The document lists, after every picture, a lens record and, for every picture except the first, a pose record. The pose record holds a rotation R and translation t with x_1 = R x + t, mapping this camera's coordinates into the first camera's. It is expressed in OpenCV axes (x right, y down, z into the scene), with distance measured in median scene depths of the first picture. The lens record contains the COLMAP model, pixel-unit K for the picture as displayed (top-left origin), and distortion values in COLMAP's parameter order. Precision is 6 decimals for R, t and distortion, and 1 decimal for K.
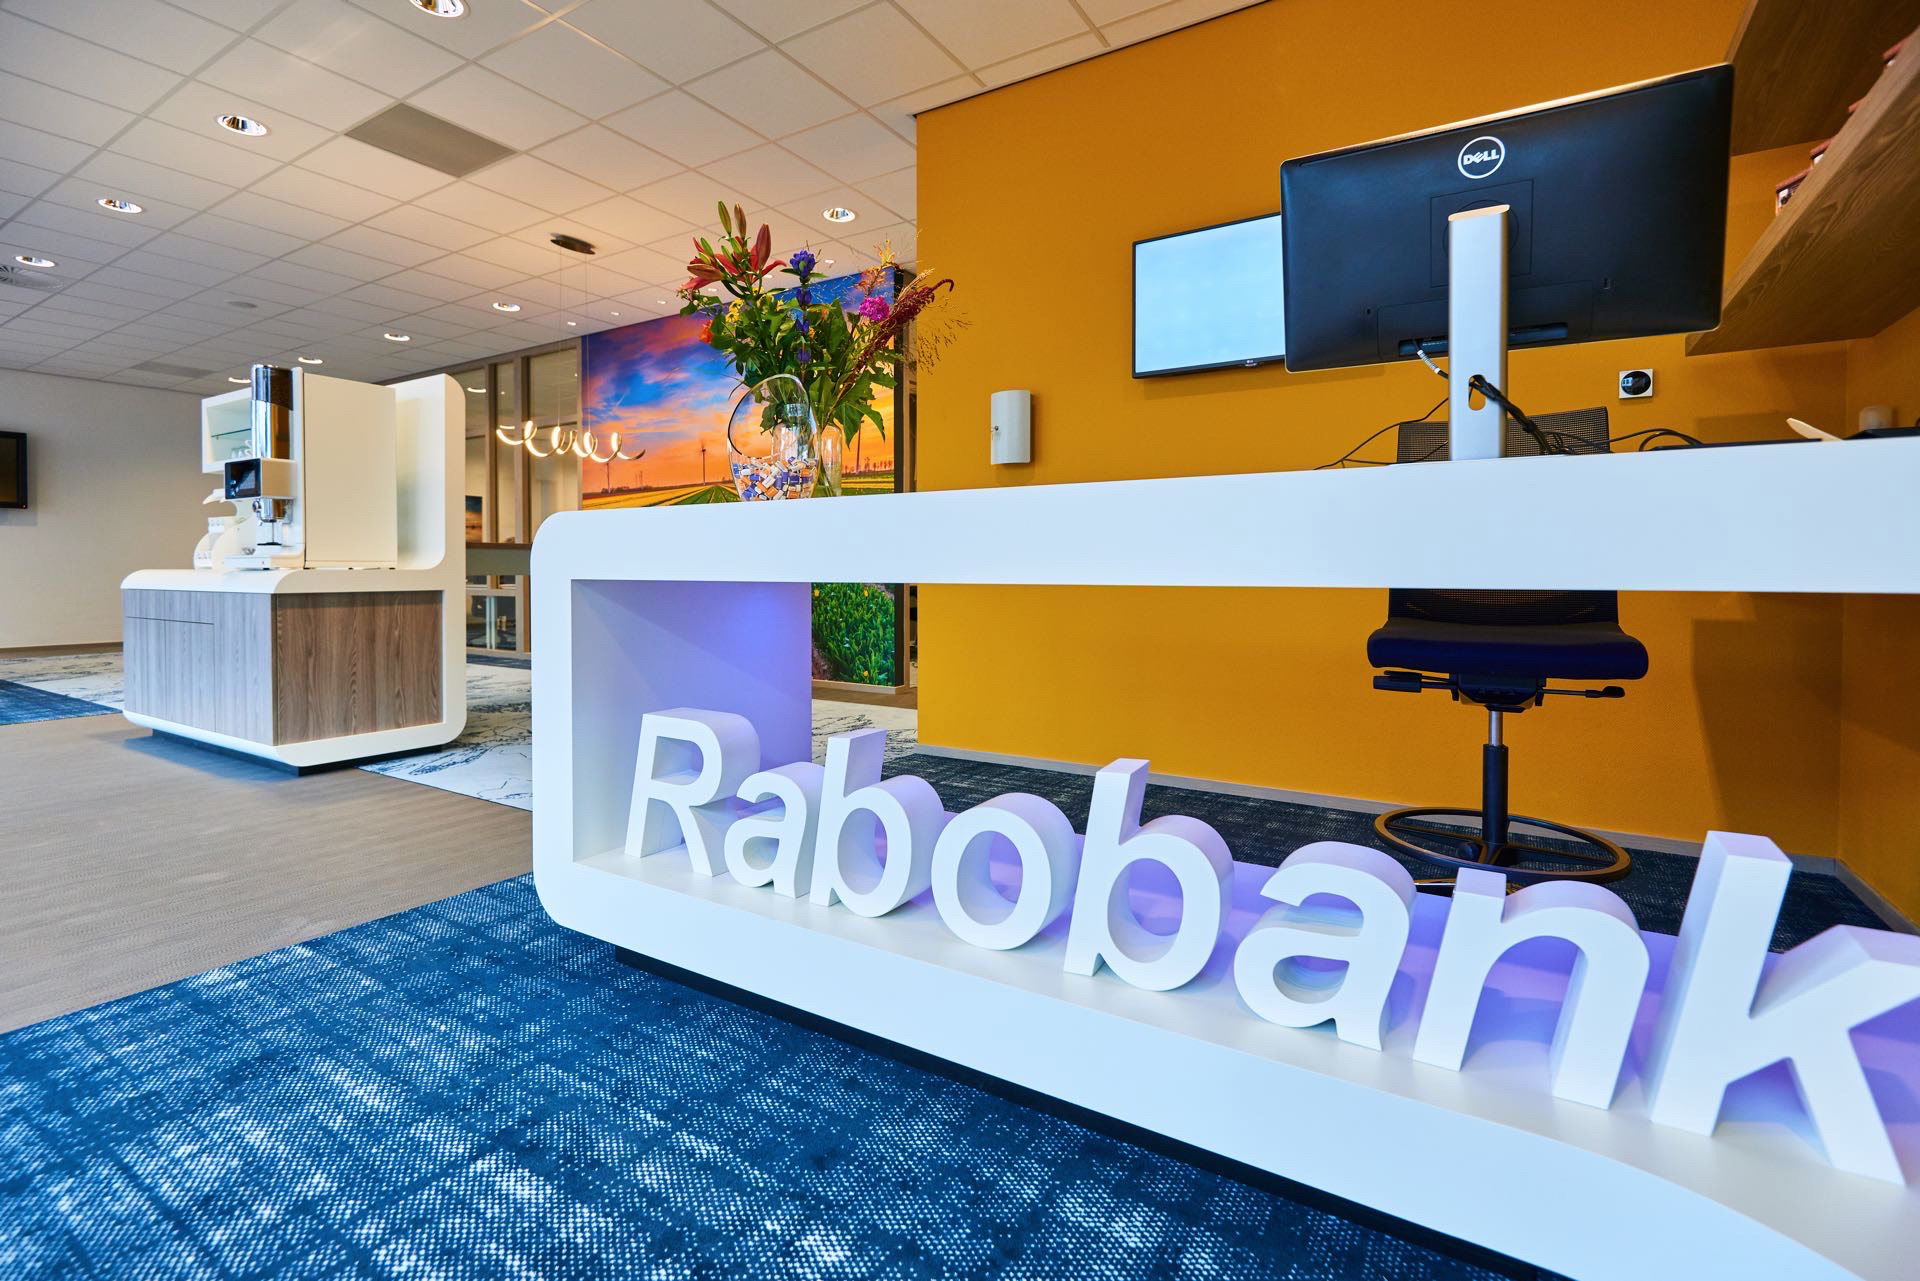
lens RADIAL K [[883.9, 0, 972.2], [0, 883.9, 596.4], [0, 0, 1]] dist [-0.002524, -0.001164]
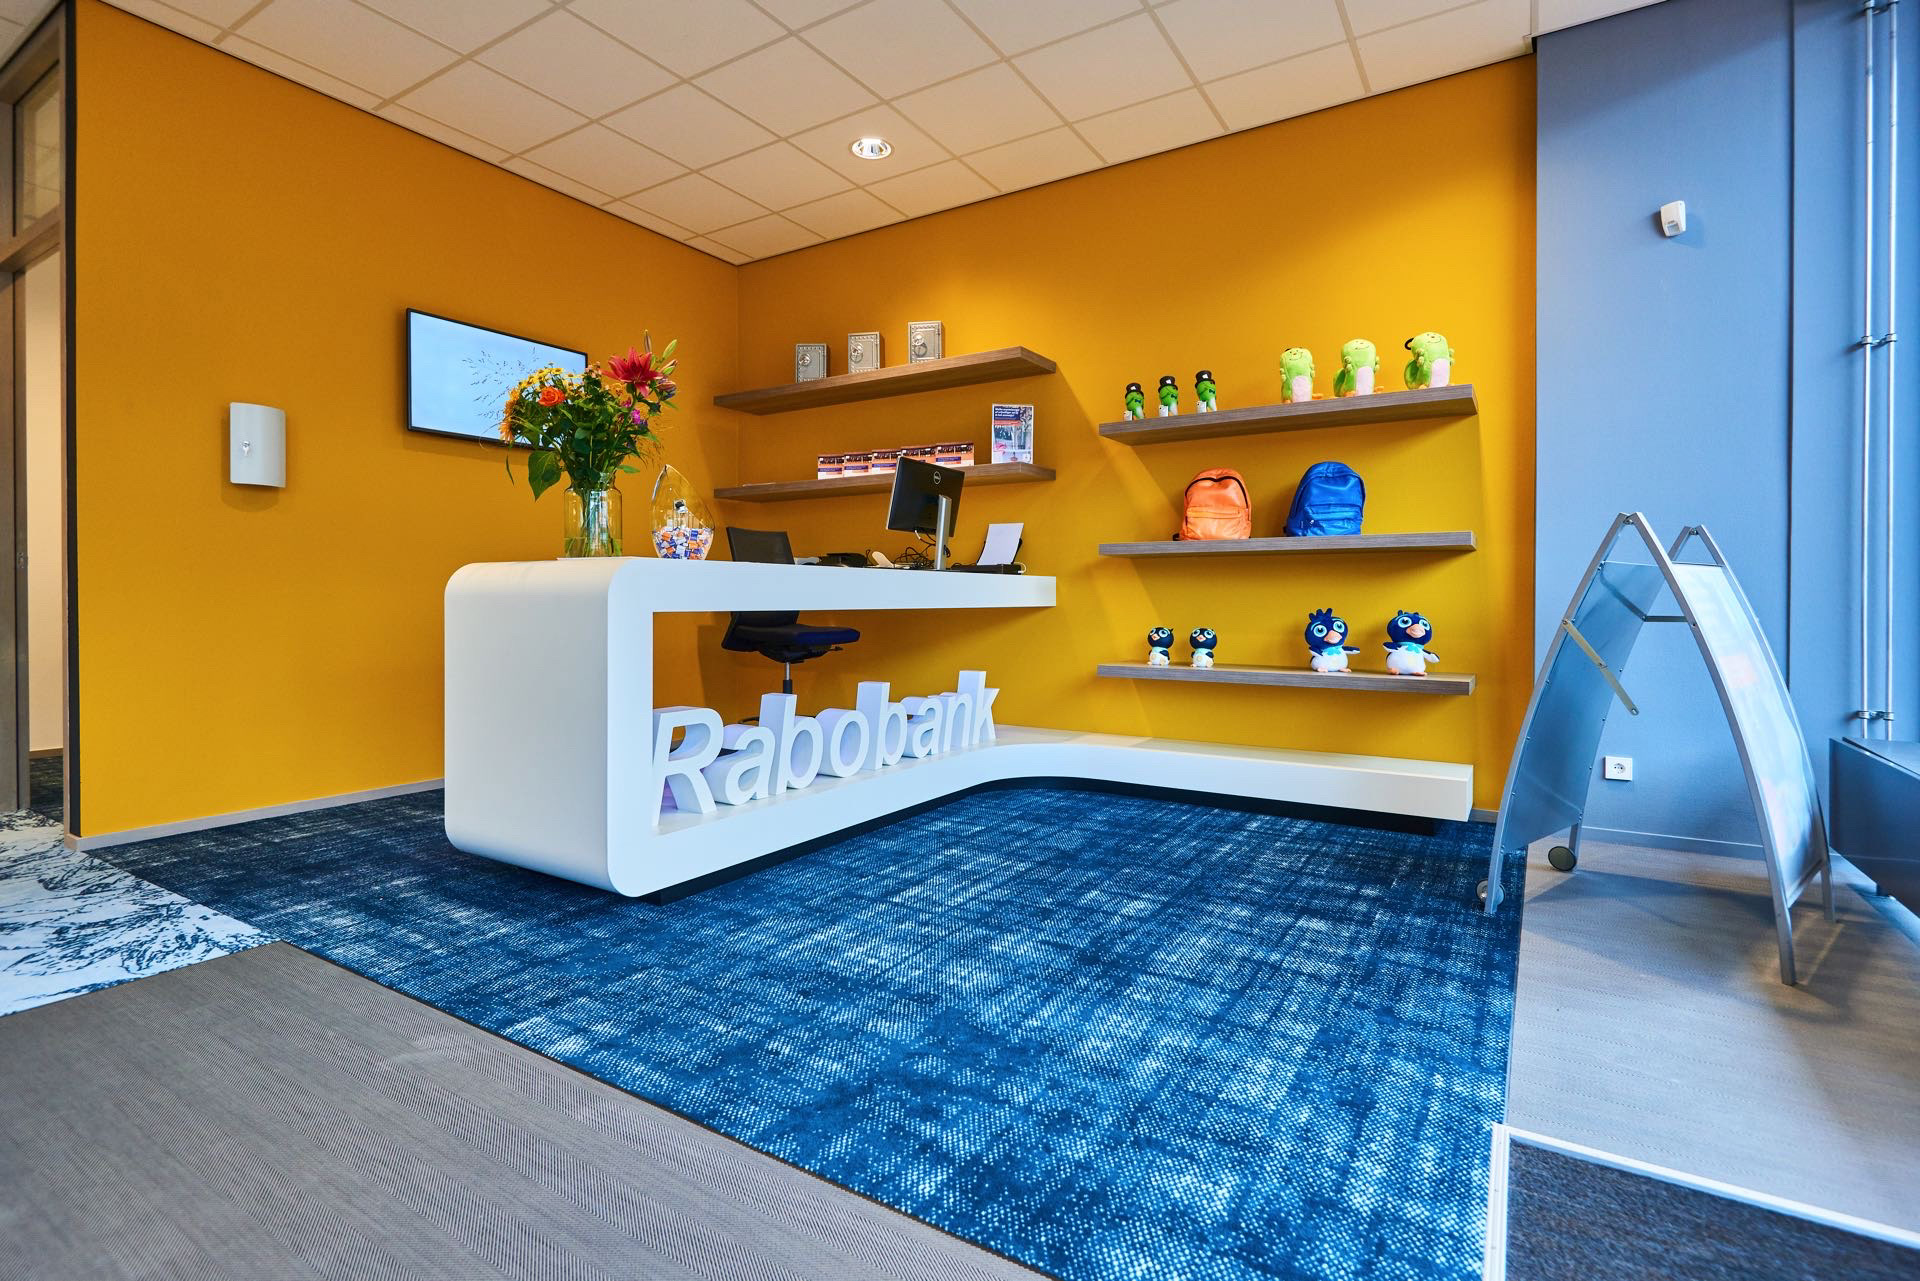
lens RADIAL K [[883.9, 0, 972.2], [0, 883.9, 596.4], [0, 0, 1]] dist [-0.002524, -0.001164]
pose [[-0.000084, 0.002242, 0.999997, -2.101839], [0.025390, 0.999675, -0.002239, -0.033456], [-0.999678, 0.025390, -0.000141, 0.659215]]
